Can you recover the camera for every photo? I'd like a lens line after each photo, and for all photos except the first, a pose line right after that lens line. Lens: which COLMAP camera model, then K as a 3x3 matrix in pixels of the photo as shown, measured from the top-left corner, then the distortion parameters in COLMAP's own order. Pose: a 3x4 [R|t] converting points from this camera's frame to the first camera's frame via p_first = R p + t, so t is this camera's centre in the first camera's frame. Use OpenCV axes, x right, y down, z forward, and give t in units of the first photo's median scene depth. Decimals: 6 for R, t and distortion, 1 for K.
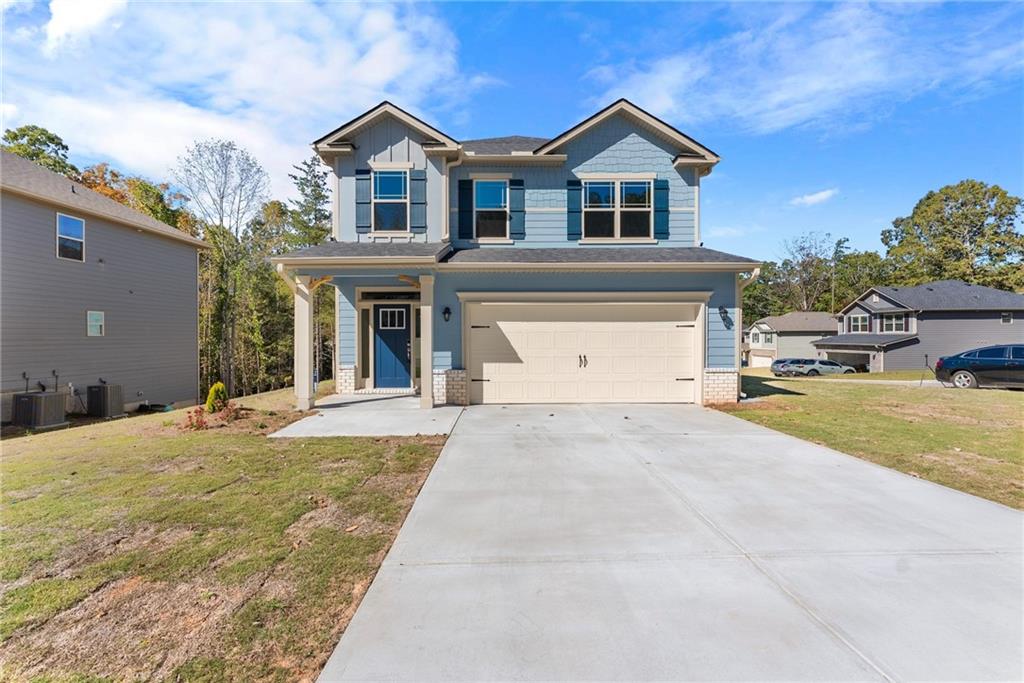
lens RADIAL K [[413.8, 0, 504.8], [0, 413.8, 337.8], [0, 0, 1]] dist [0.001595, -0.000858]
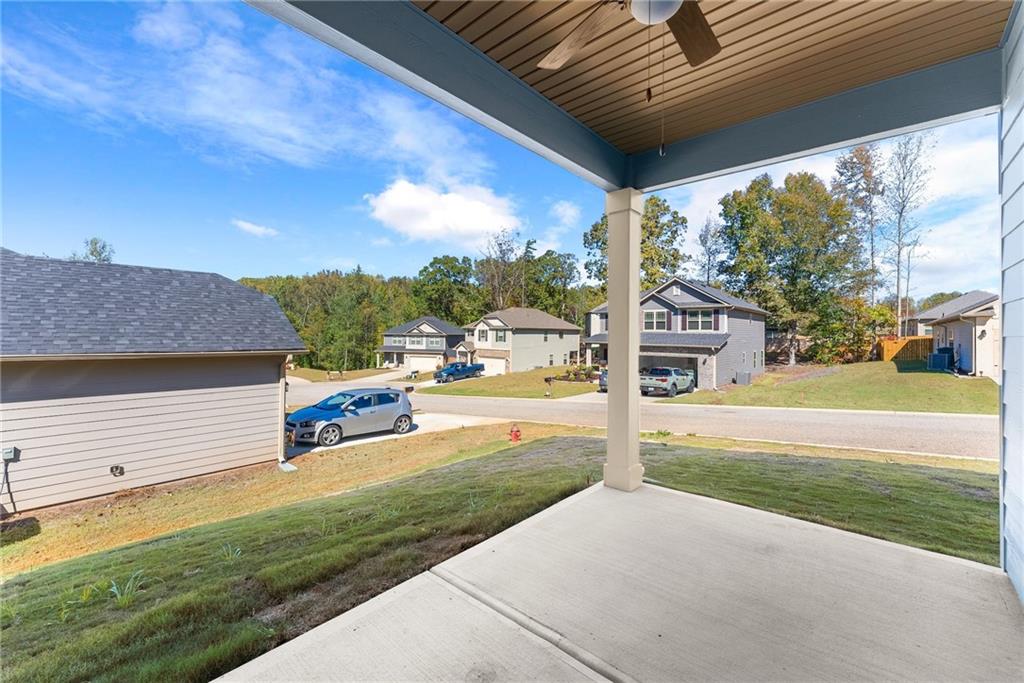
lens RADIAL K [[413.8, 0, 504.7], [0, 413.8, 325.1], [0, 0, 1]] dist [0.001595, -0.000858]
pose [[0.681648, 0.023198, 0.731312, 0.149564], [-0.008203, 0.999677, -0.024065, -0.007767], [-0.731634, 0.010405, 0.681618, 2.410666]]
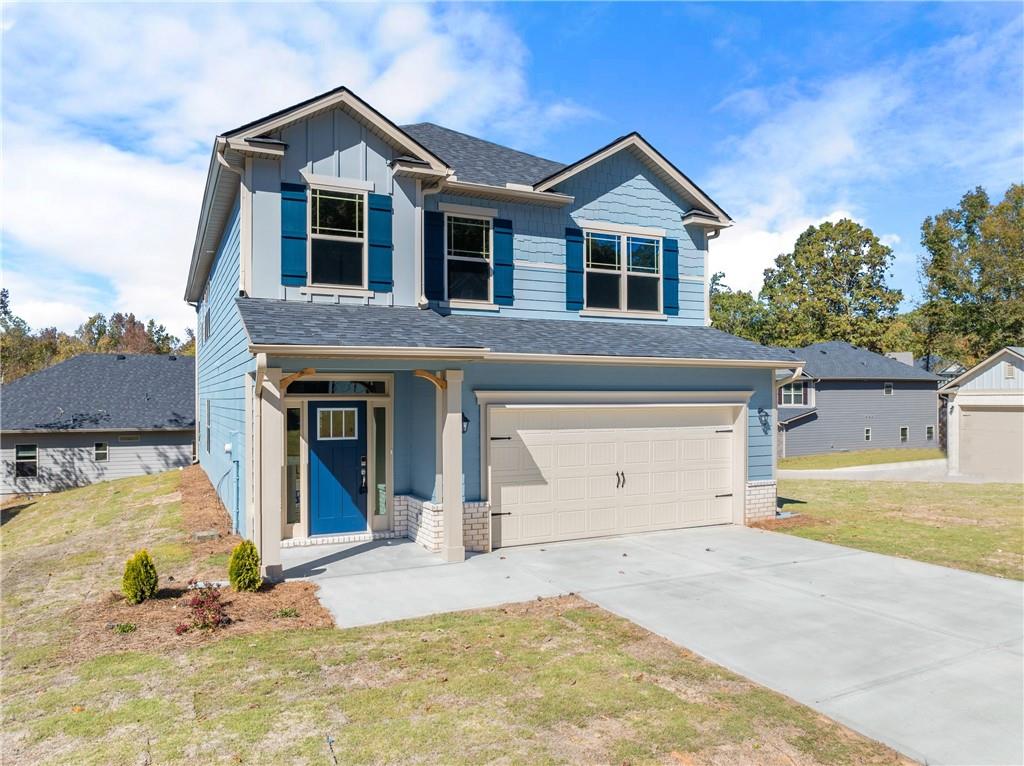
lens RADIAL K [[732.8, 0, 519.2], [0, 732.8, 397.5], [0, 0, 1]] dist [-0.031723, -0.008045]
pose [[0.900343, -0.000344, 0.435182, -0.494201], [0.002925, 0.999982, -0.005261, -0.077432], [-0.435172, 0.006009, 0.900327, -0.121677]]
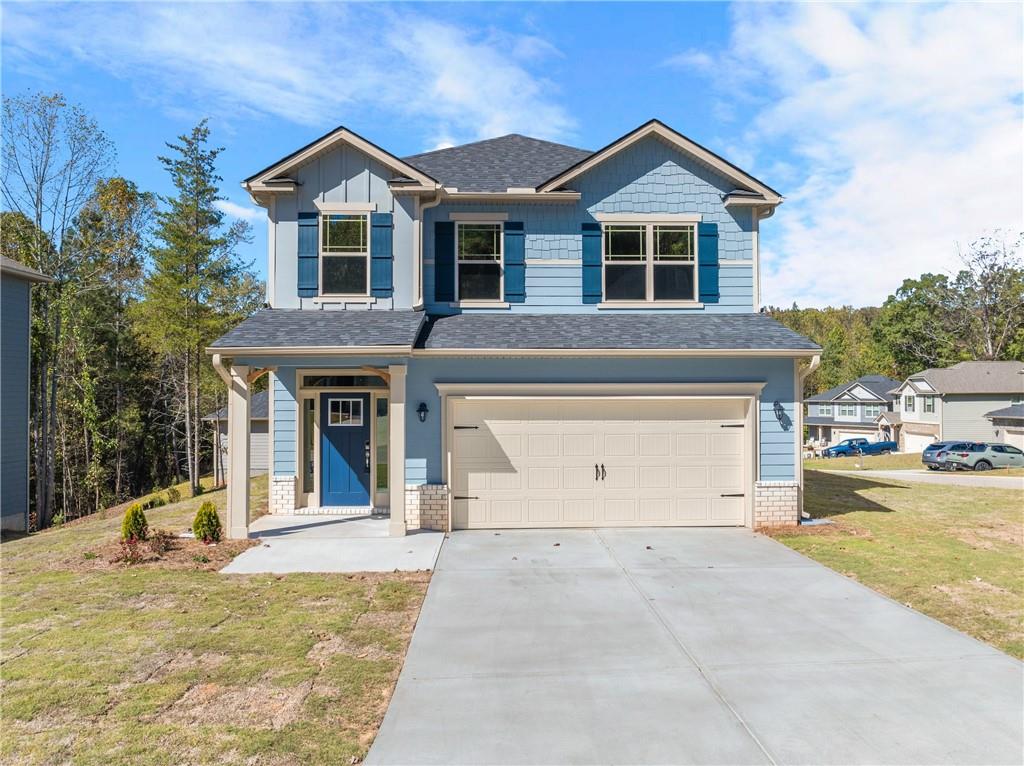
lens RADIAL K [[732.8, 0, 512.1], [0, 732.8, 374.1], [0, 0, 1]] dist [-0.031723, -0.008045]
pose [[0.999749, 0.000683, 0.022383, -0.003678], [-0.000021, 0.999563, -0.029554, -0.073353], [-0.022394, 0.029546, 0.999313, -0.305140]]
